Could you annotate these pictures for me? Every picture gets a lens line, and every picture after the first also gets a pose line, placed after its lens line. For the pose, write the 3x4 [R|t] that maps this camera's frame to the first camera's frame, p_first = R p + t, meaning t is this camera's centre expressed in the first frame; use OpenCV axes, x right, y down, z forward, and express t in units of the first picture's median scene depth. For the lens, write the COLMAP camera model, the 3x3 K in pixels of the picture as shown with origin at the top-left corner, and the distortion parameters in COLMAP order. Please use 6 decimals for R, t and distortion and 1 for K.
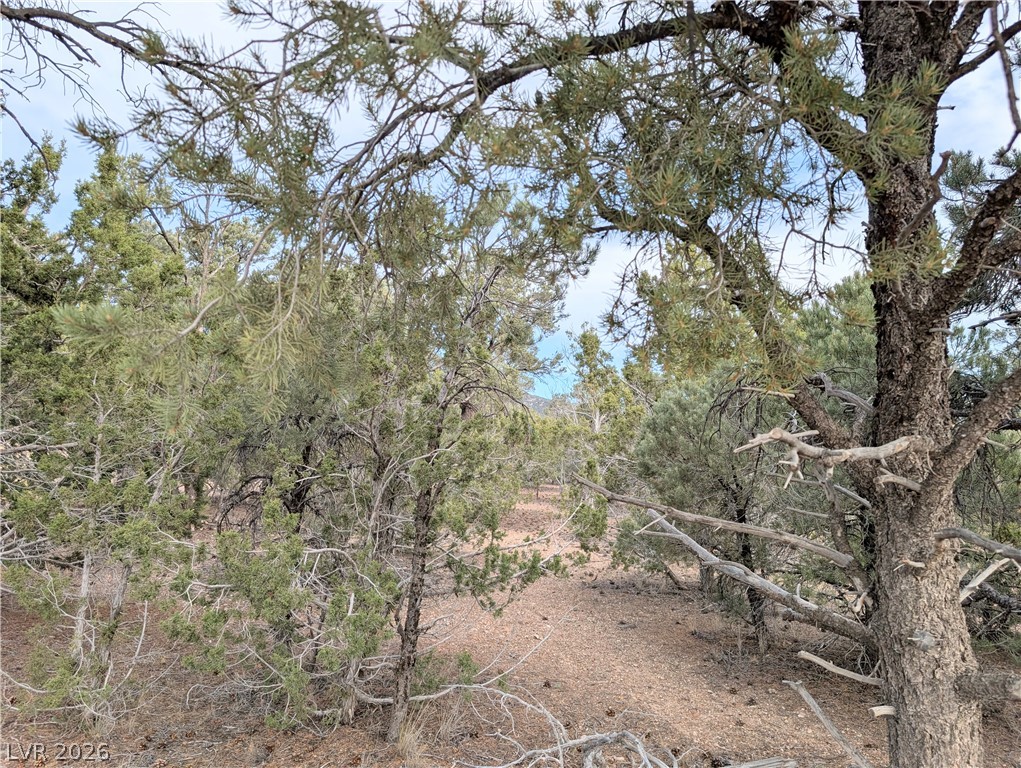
lens RADIAL K [[725.0, 0, 512.4], [0, 725.0, 385.2], [0, 0, 1]] dist [0.004483, -0.001217]
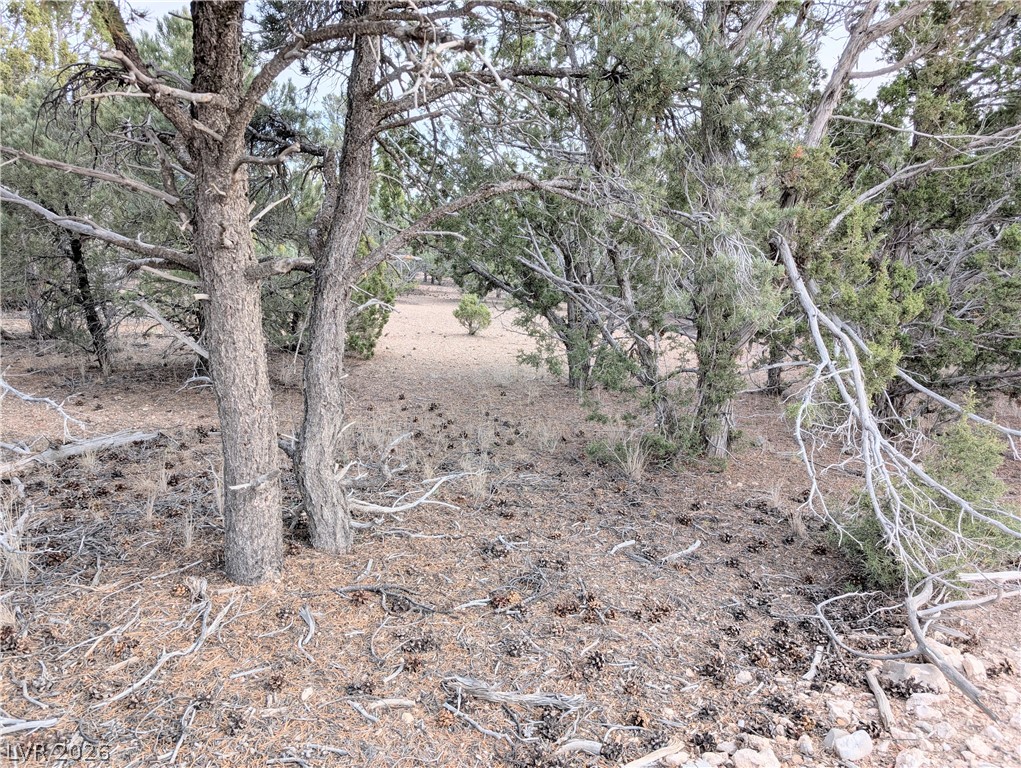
lens RADIAL K [[725.0, 0, 512.4], [0, 725.0, 381.6], [0, 0, 1]] dist [0.004483, -0.001217]
pose [[0.662470, -0.133429, 0.737109, -0.182275], [-0.092100, 0.962035, 0.256917, 0.165611], [-0.743405, -0.238088, 0.625031, -0.434435]]
